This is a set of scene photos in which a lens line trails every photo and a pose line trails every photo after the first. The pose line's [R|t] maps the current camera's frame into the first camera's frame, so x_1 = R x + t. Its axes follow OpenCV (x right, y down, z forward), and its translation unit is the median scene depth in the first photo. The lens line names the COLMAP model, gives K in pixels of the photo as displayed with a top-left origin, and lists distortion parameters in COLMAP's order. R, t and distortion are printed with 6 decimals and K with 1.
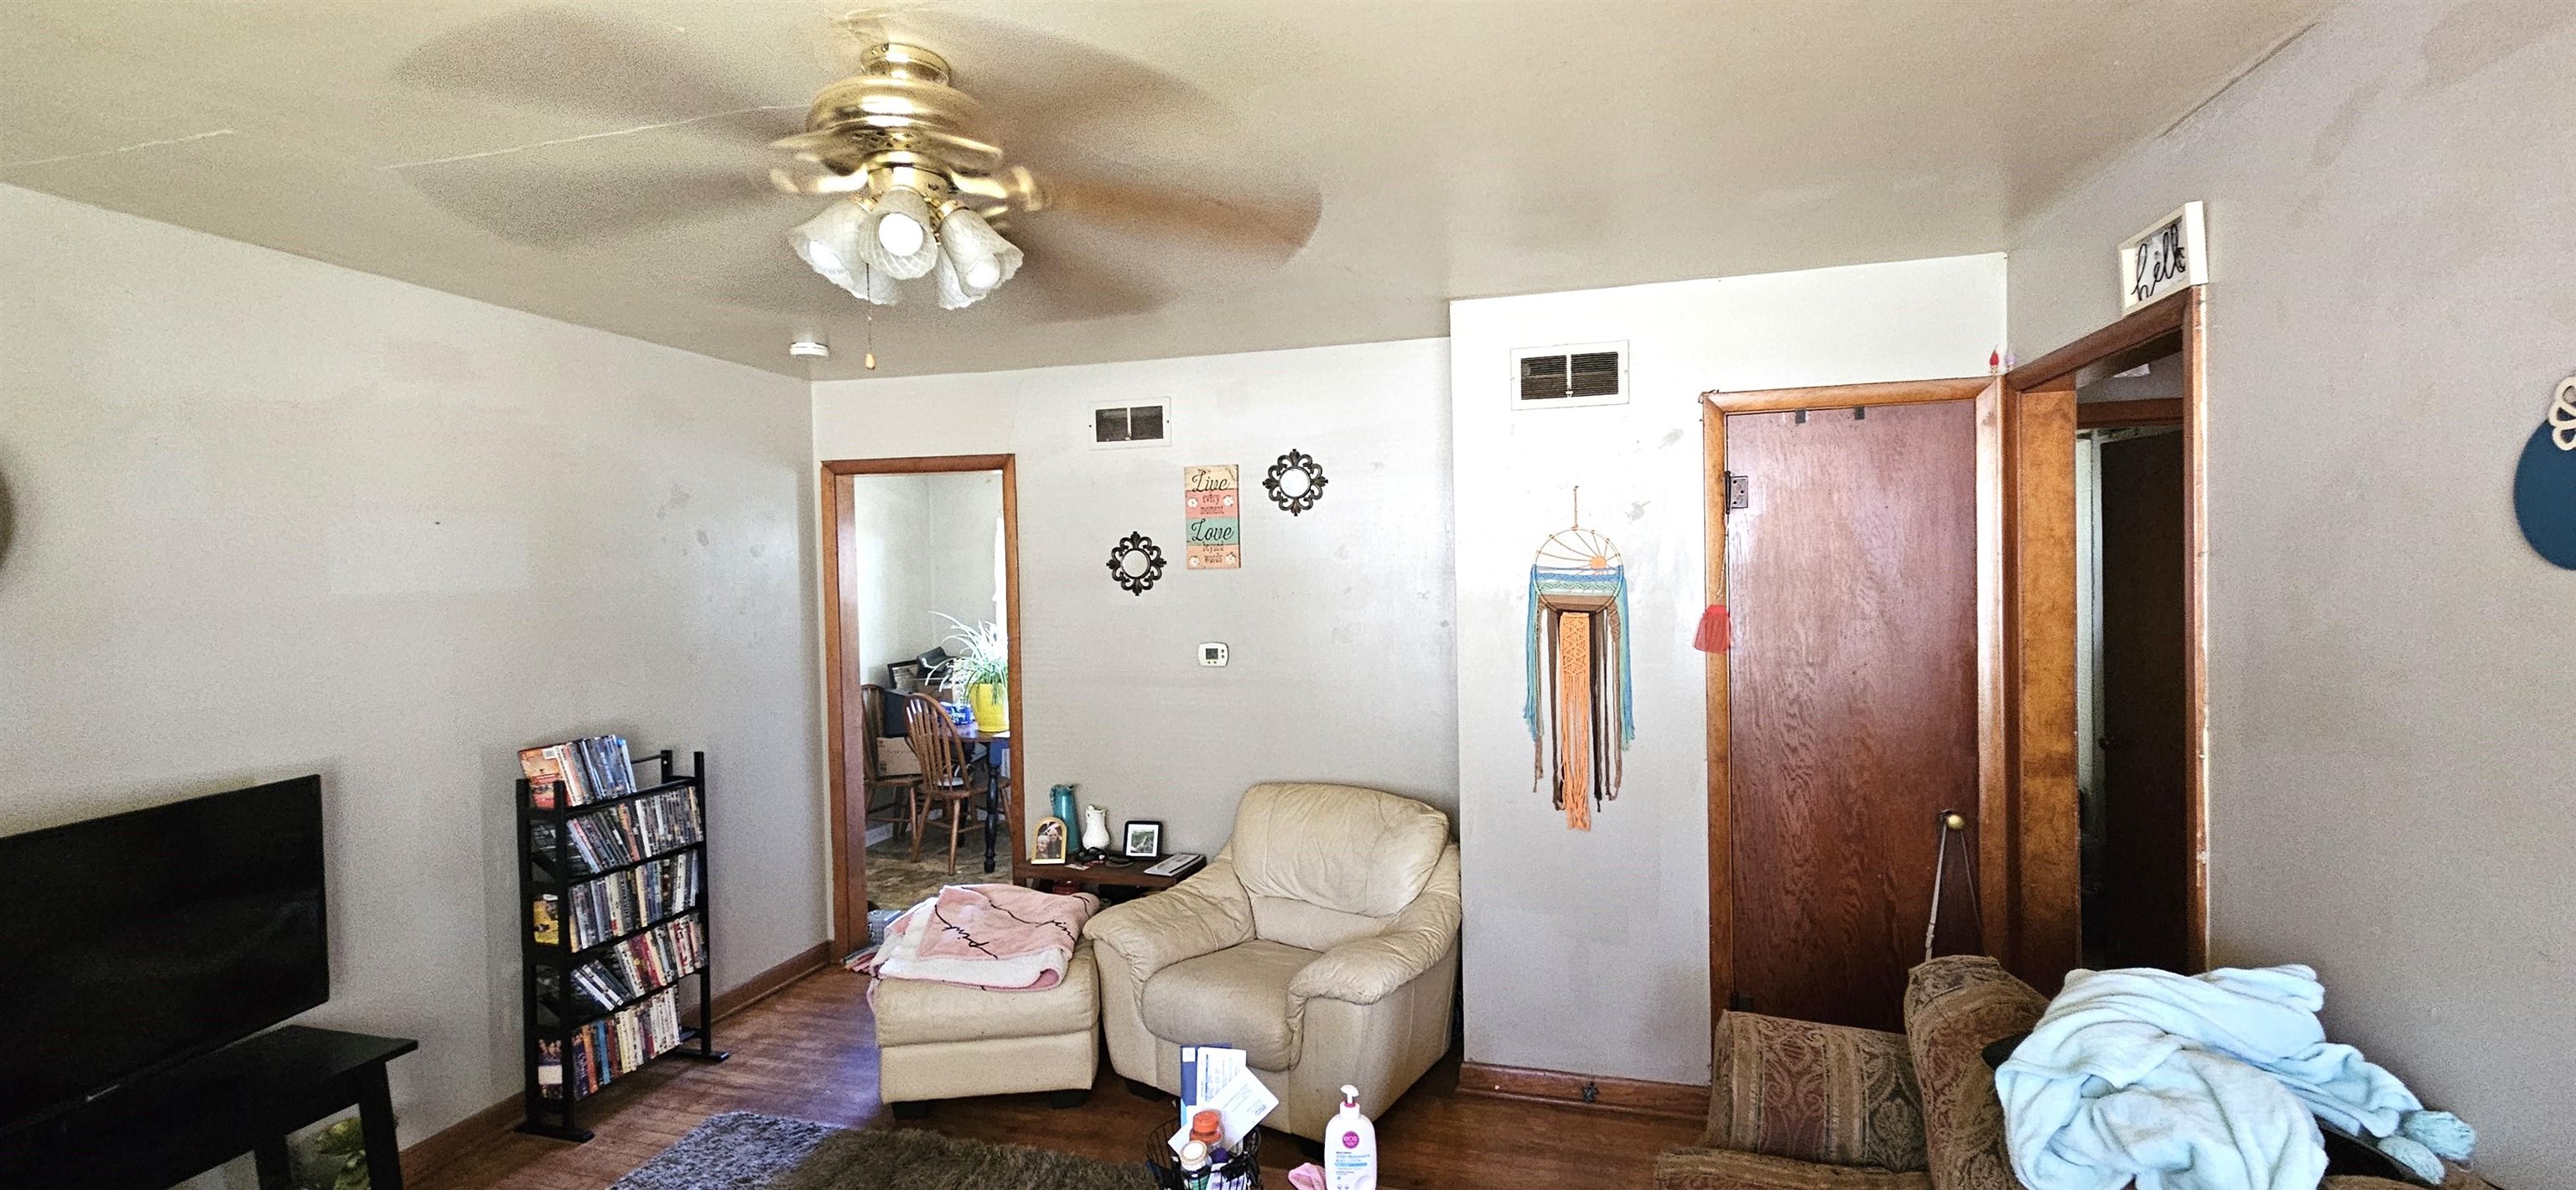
lens RADIAL K [[1048.3, 0, 1288.0], [0, 1048.3, 595.0], [0, 0, 1]] dist [0.001147, 0.000132]
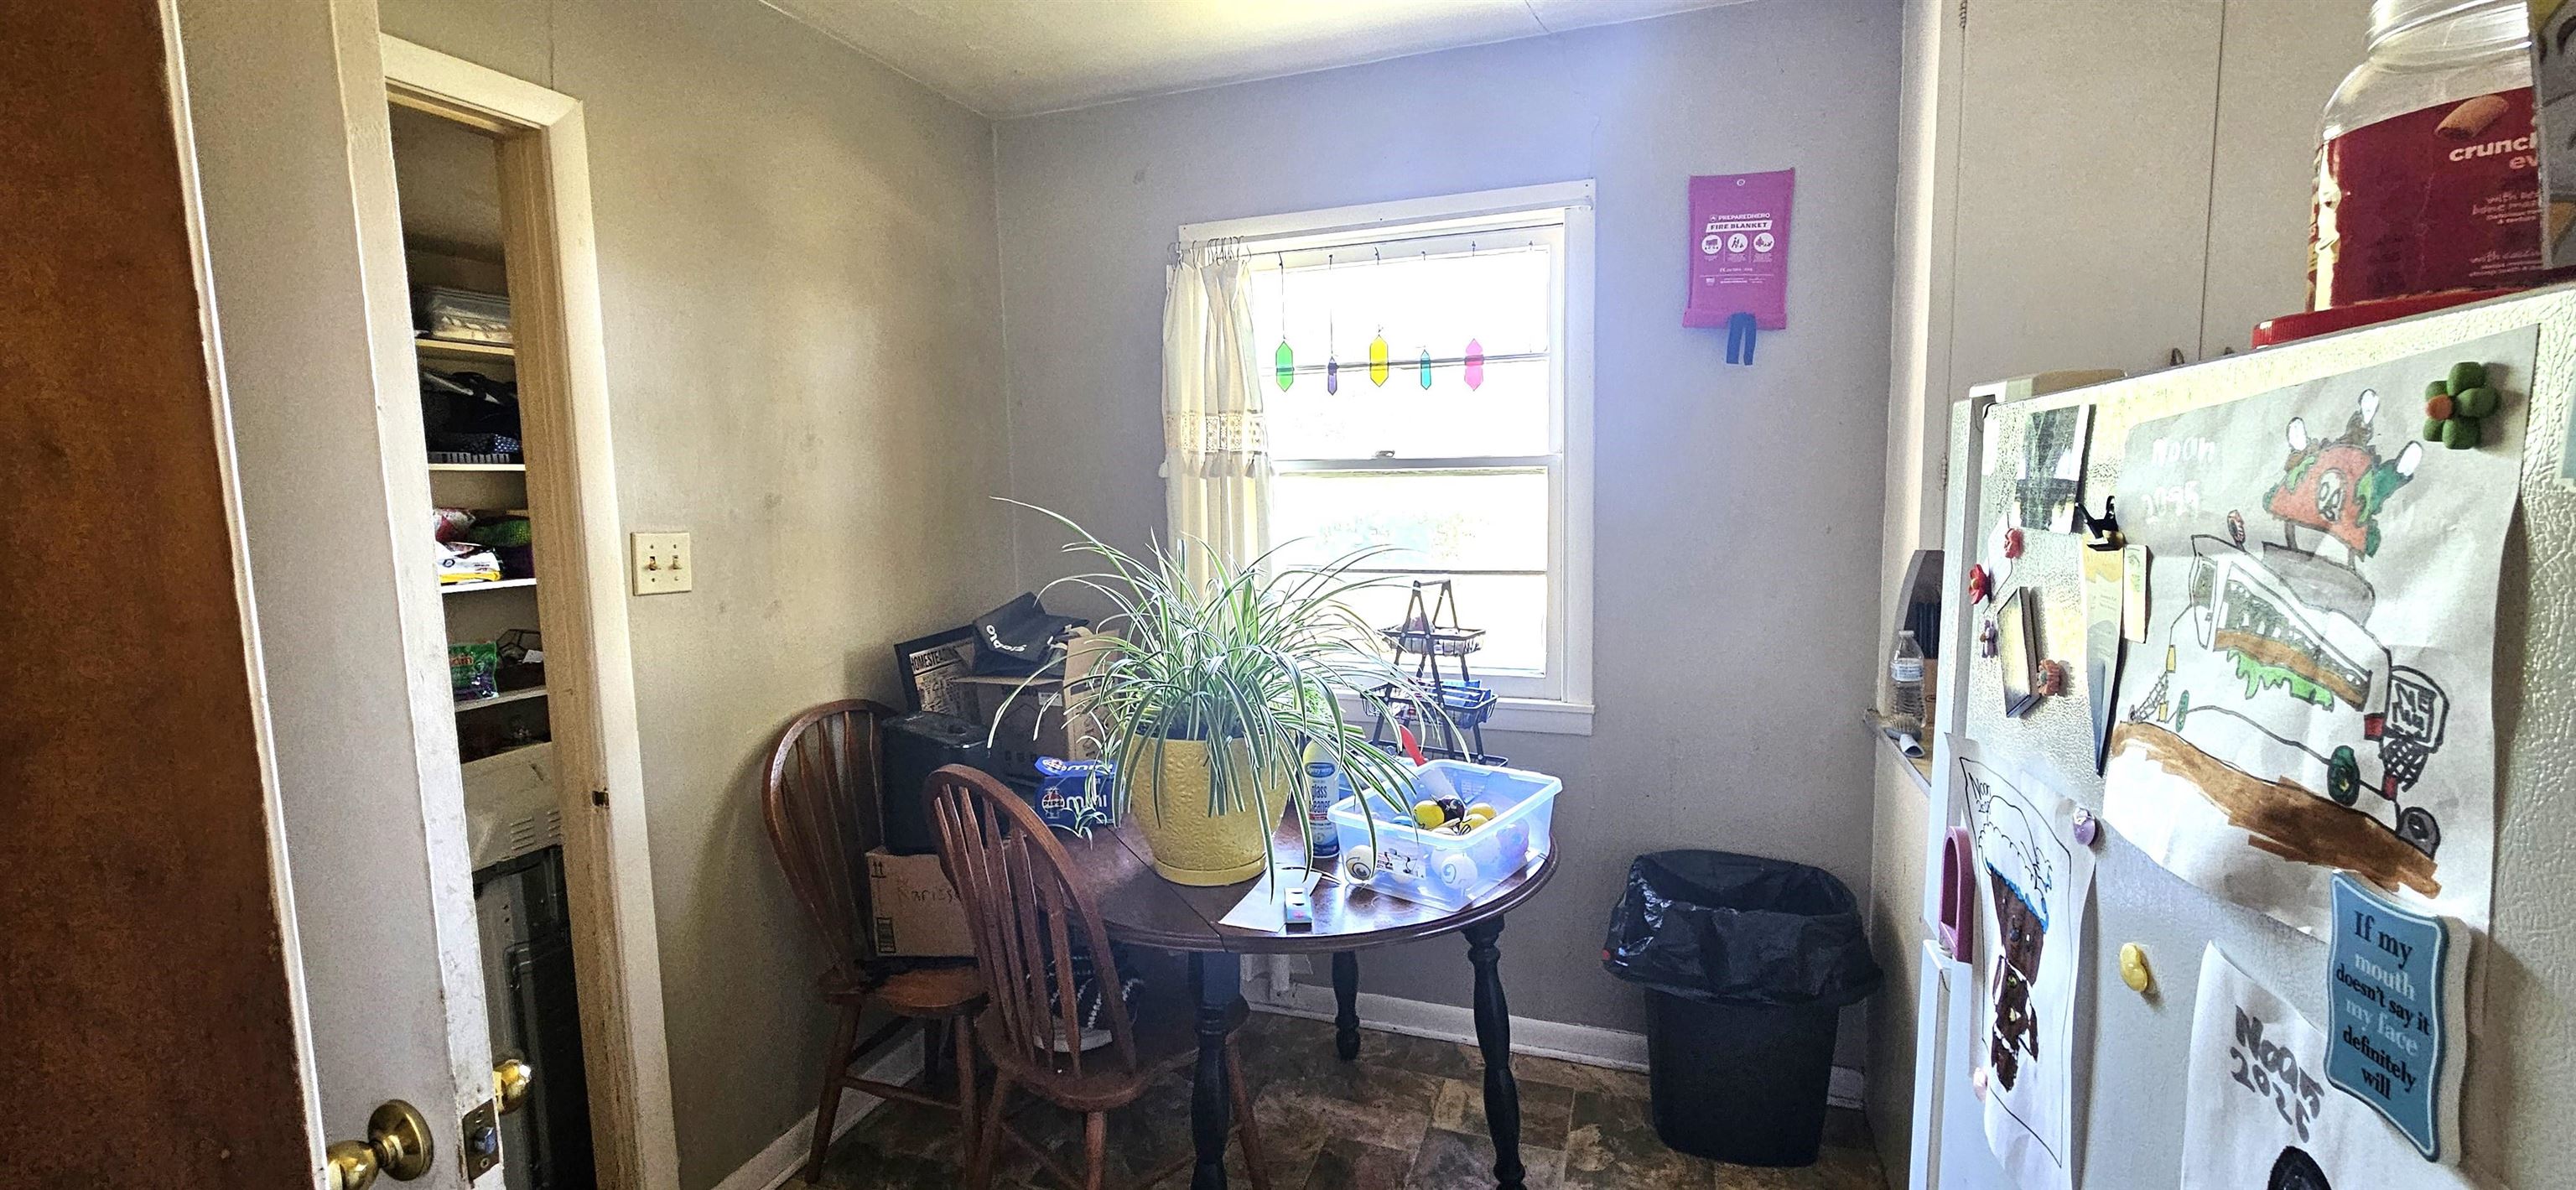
lens RADIAL K [[1048.3, 0, 1288.0], [0, 1048.3, 595.0], [0, 0, 1]] dist [0.001147, 0.000132]
pose [[0.997001, 0.002298, -0.077355, -0.215225], [0.005249, 0.995249, 0.097221, 0.012739], [0.077210, -0.097335, 0.992252, 0.649054]]
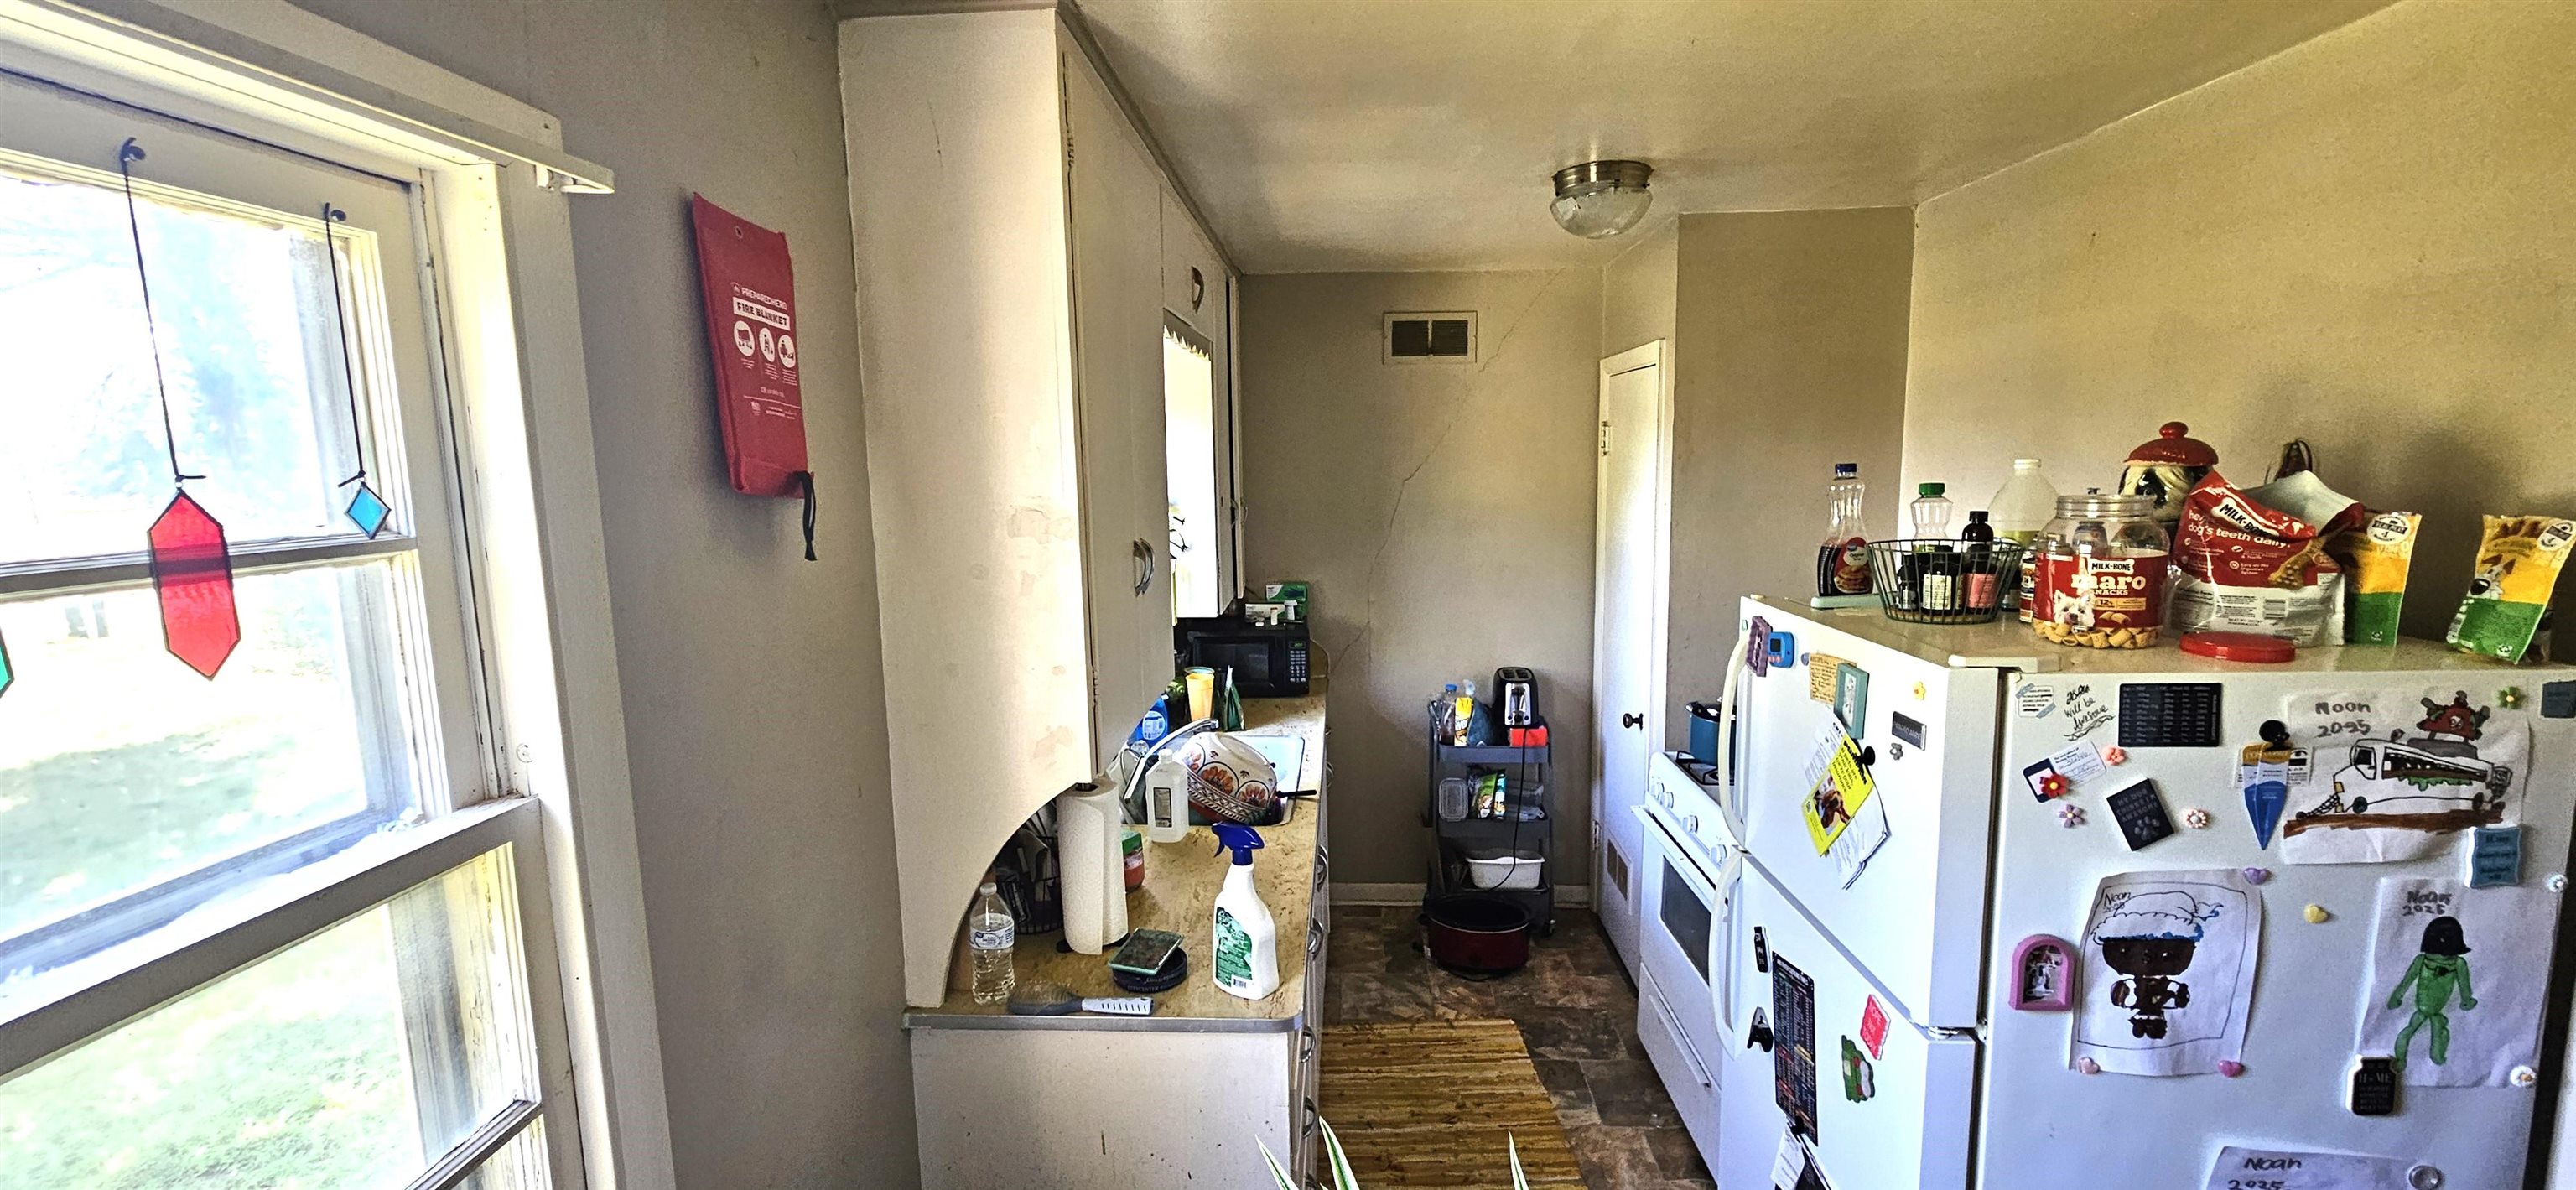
lens RADIAL K [[1048.3, 0, 1288.0], [0, 1048.3, 595.0], [0, 0, 1]] dist [0.001147, 0.000132]
pose [[-0.197963, -0.106076, 0.974453, -0.290056], [0.039584, 0.992451, 0.116077, -0.032098], [-0.979410, 0.061551, -0.192270, 0.907669]]
